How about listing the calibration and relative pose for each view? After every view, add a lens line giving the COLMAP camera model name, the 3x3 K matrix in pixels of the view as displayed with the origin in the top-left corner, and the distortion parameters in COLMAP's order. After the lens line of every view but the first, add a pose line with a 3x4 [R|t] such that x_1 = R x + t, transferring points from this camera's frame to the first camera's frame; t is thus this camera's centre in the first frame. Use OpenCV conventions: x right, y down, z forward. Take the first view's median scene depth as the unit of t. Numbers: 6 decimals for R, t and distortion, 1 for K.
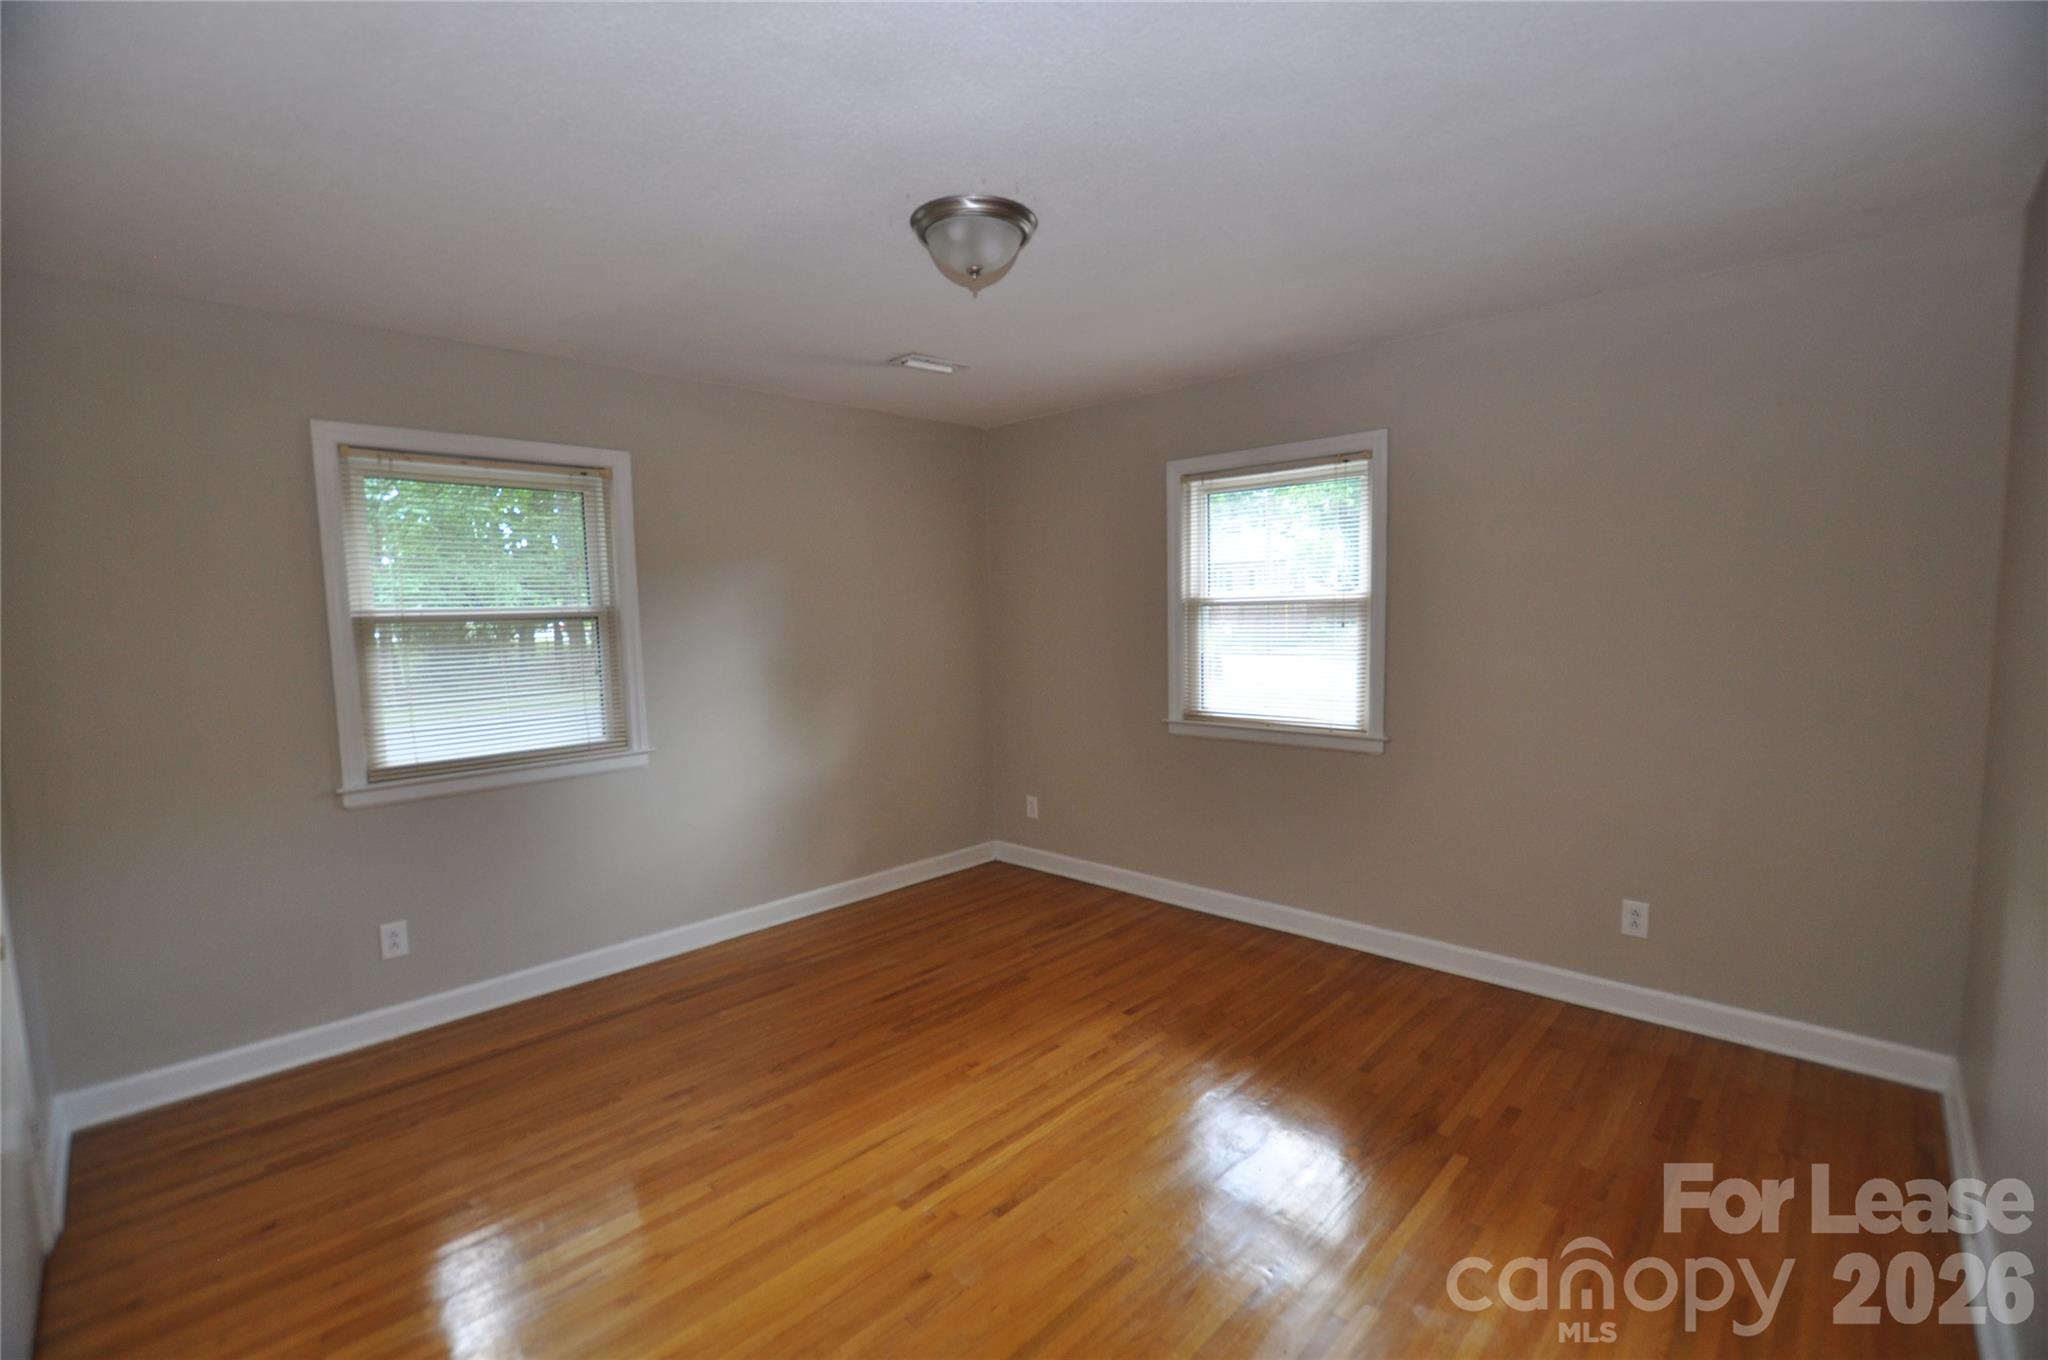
lens RADIAL K [[901.3, 0, 1028.9], [0, 901.3, 694.4], [0, 0, 1]] dist [-0.028321, 0.000555]
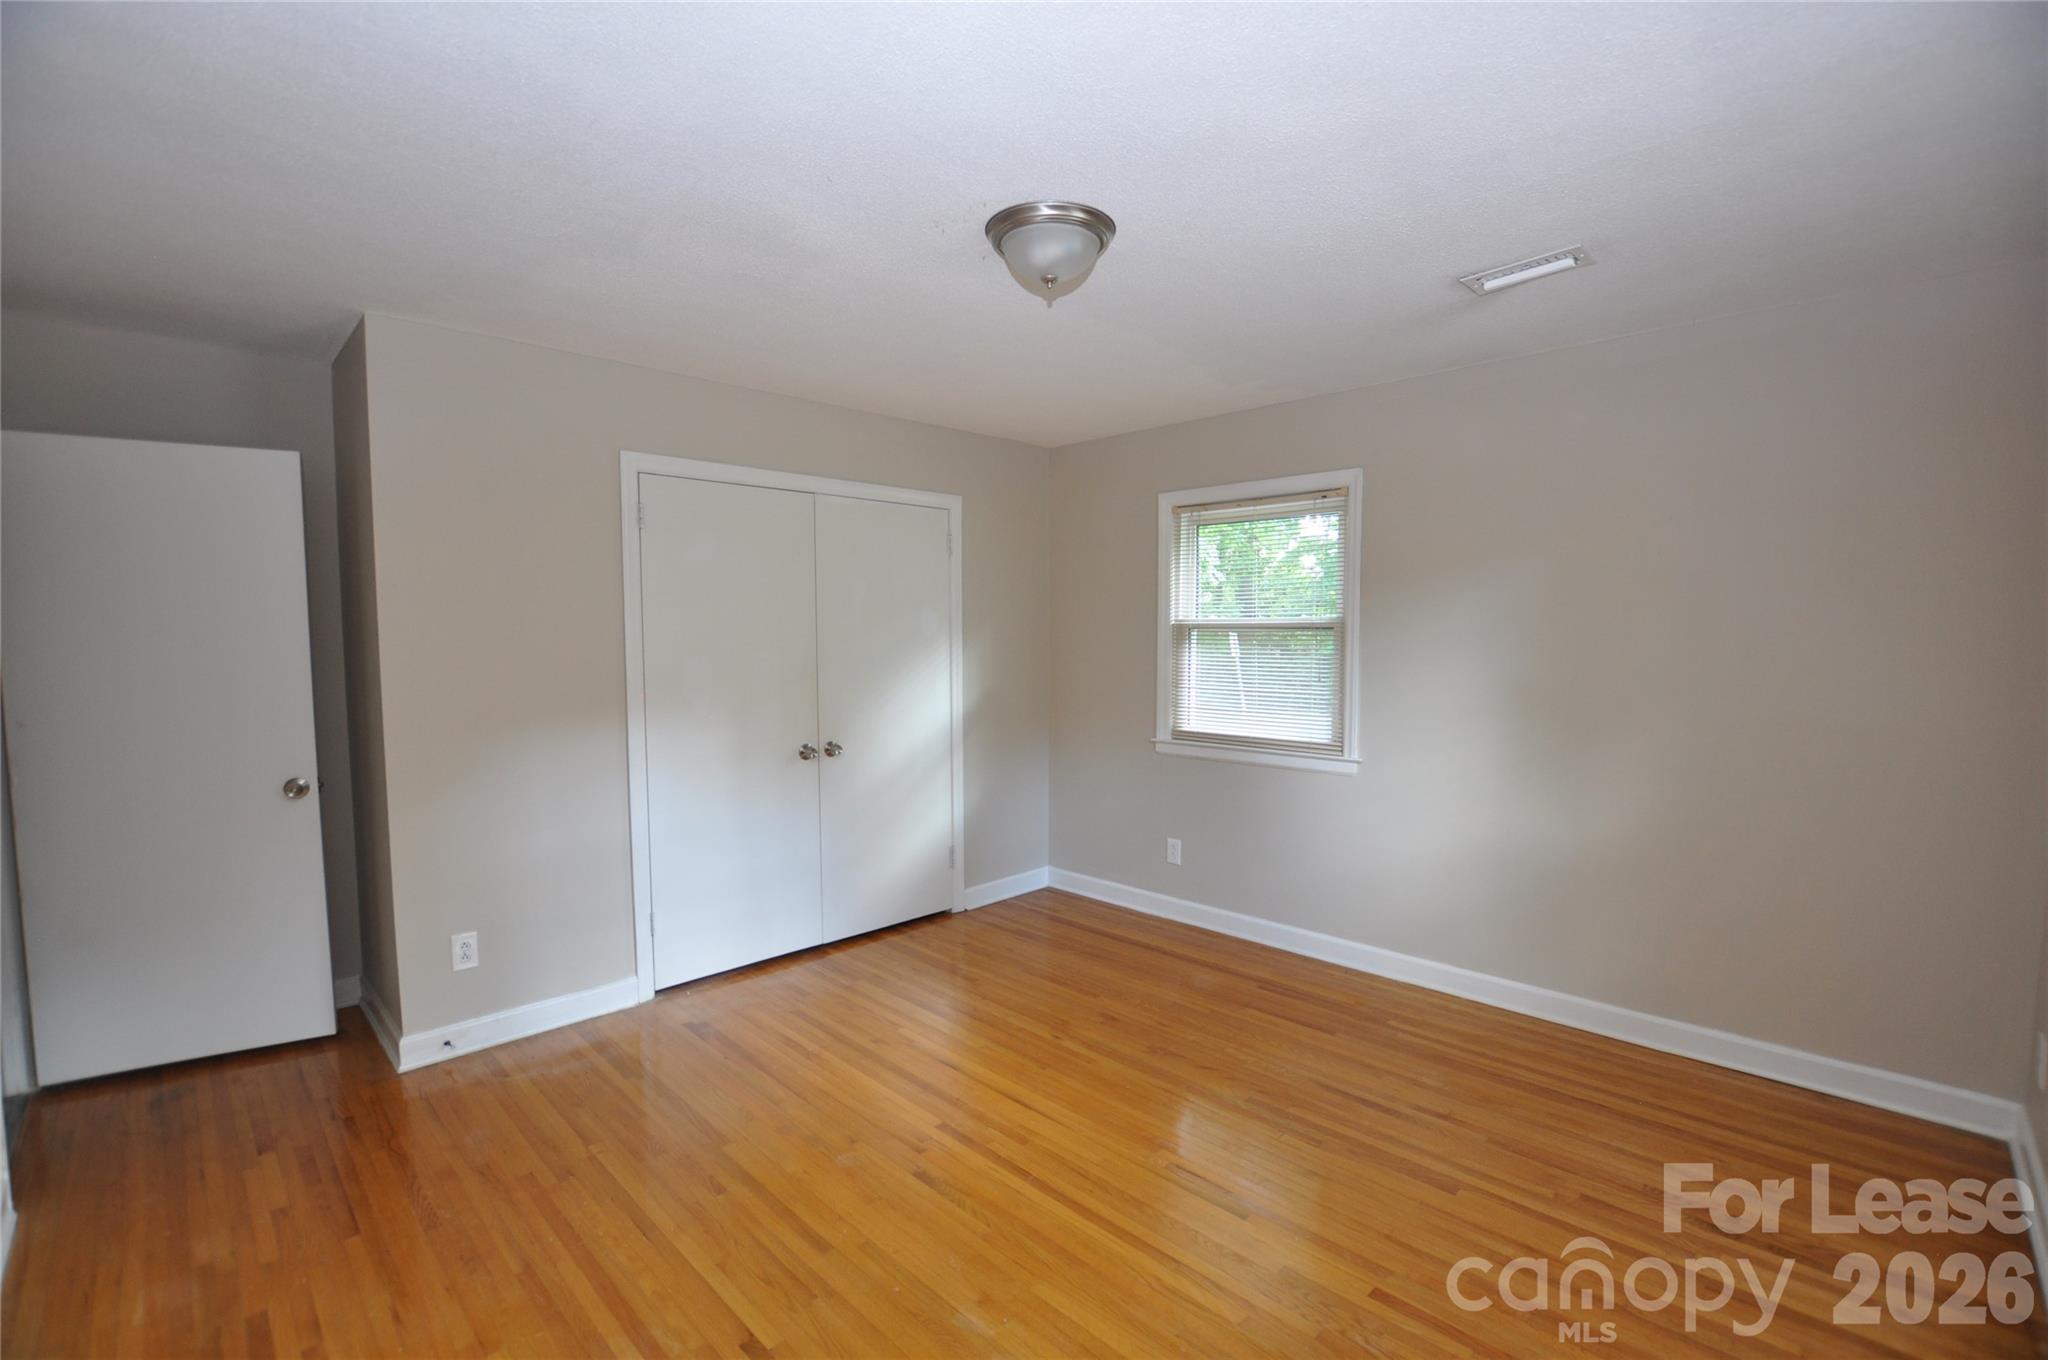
lens RADIAL K [[901.3, 0, 1028.9], [0, 901.3, 694.4], [0, 0, 1]] dist [-0.028321, 0.000555]
pose [[-0.023824, 0.091526, -0.995518, 0.679971], [-0.091993, 0.991375, 0.093346, -0.082954], [0.995475, 0.093804, -0.015198, 0.739766]]
